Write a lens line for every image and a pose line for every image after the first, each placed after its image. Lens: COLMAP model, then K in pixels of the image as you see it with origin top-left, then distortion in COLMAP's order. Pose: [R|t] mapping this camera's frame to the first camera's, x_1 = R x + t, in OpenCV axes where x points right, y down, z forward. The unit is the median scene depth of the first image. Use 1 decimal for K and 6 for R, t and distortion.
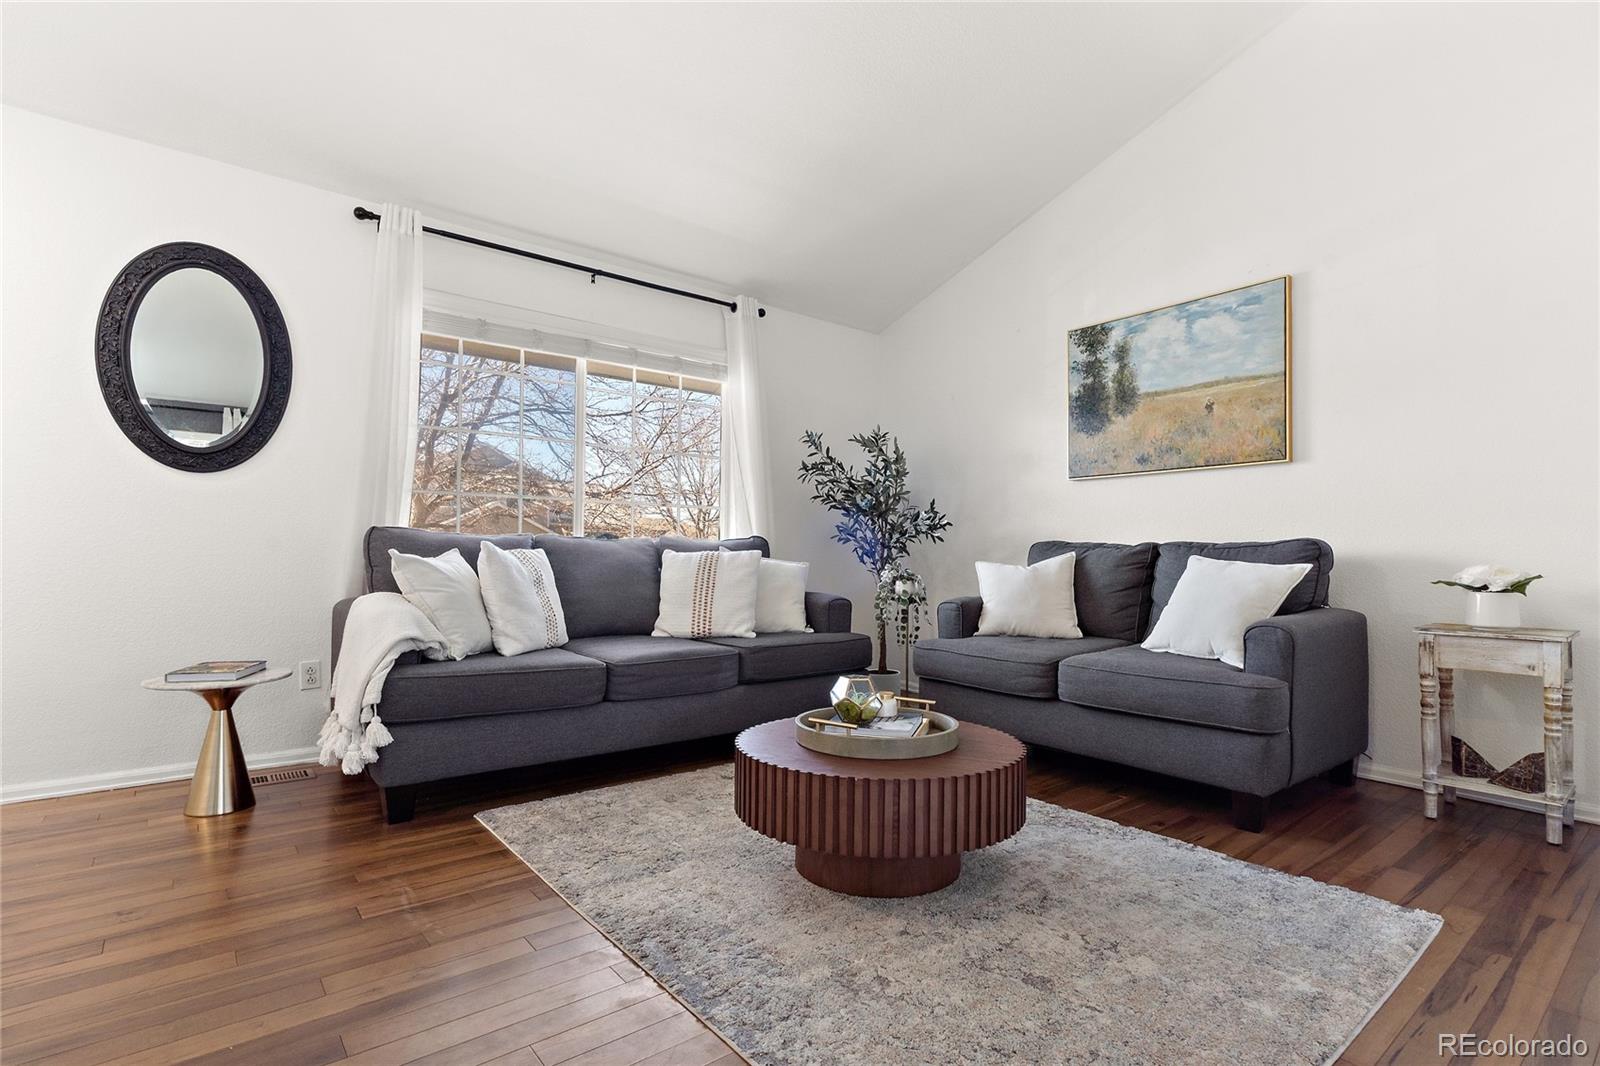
lens RADIAL K [[773.6, 0, 810.6], [0, 773.6, 548.9], [0, 0, 1]] dist [0.001550, -0.001278]
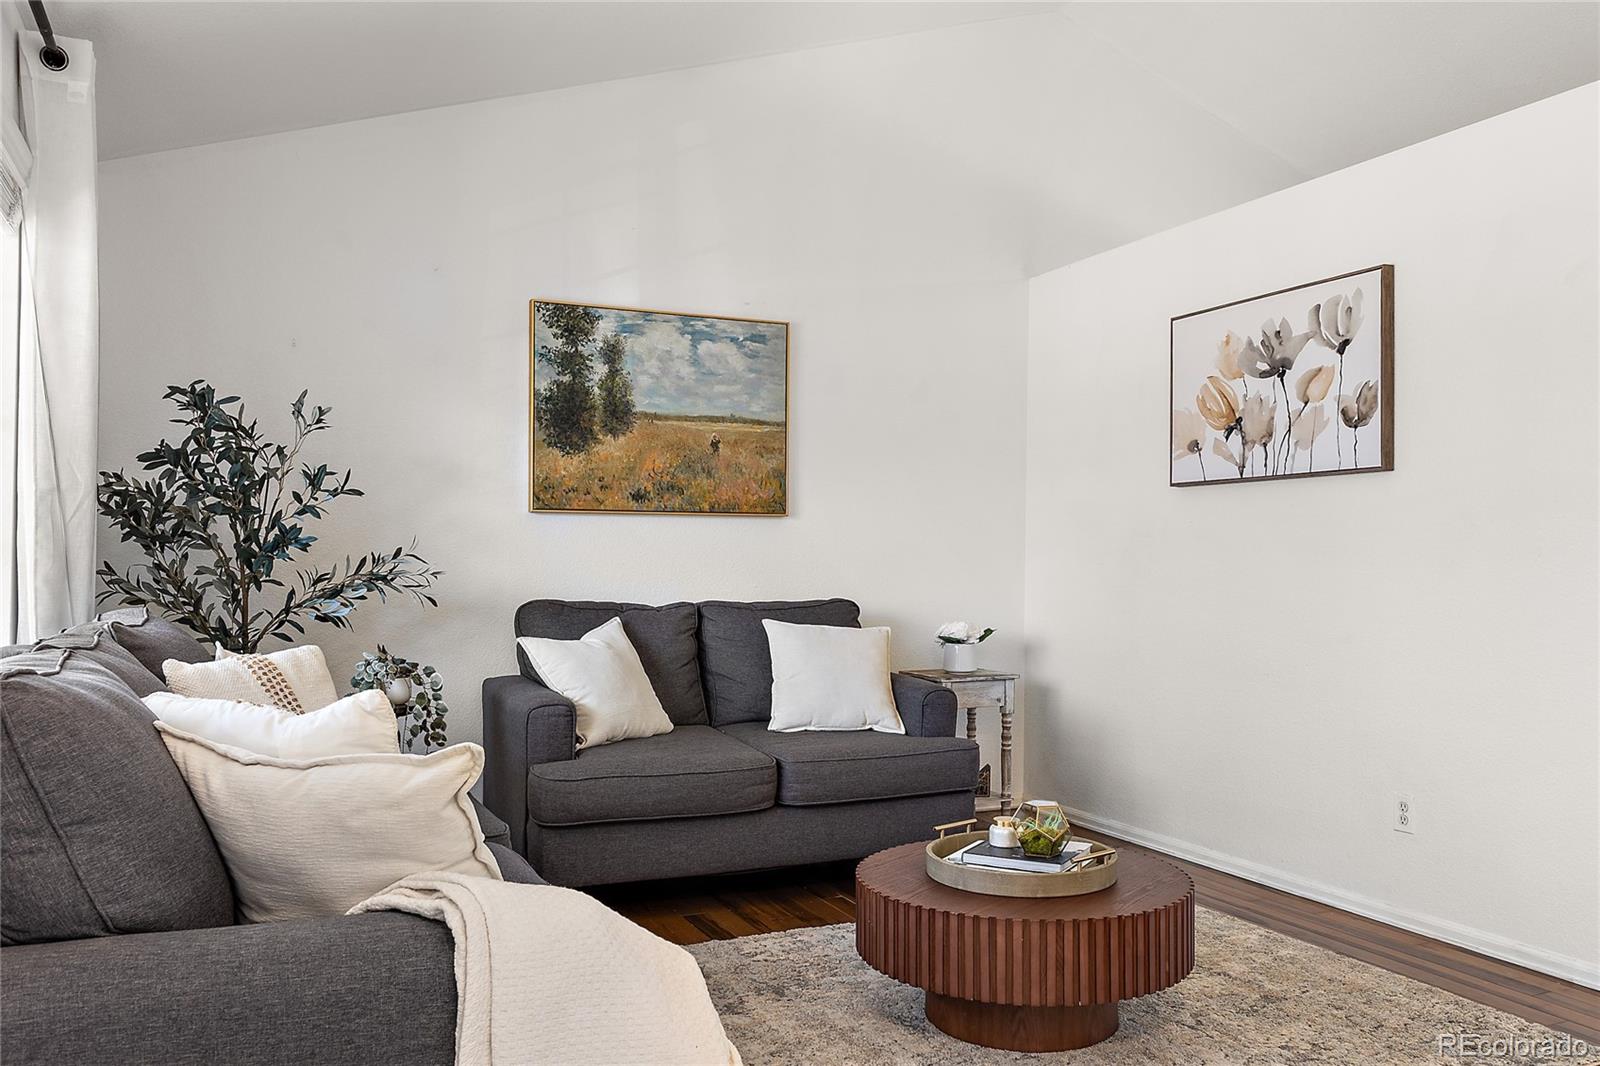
lens RADIAL K [[1234.9, 0, 802.4], [0, 1234.9, 552.8], [0, 0, 1]] dist [-0.010594, 0.012016]
pose [[0.239217, -0.001647, 0.970965, -0.863202], [-0.014999, 0.999873, 0.005391, -0.075310], [-0.970850, -0.015853, 0.239162, 0.604370]]
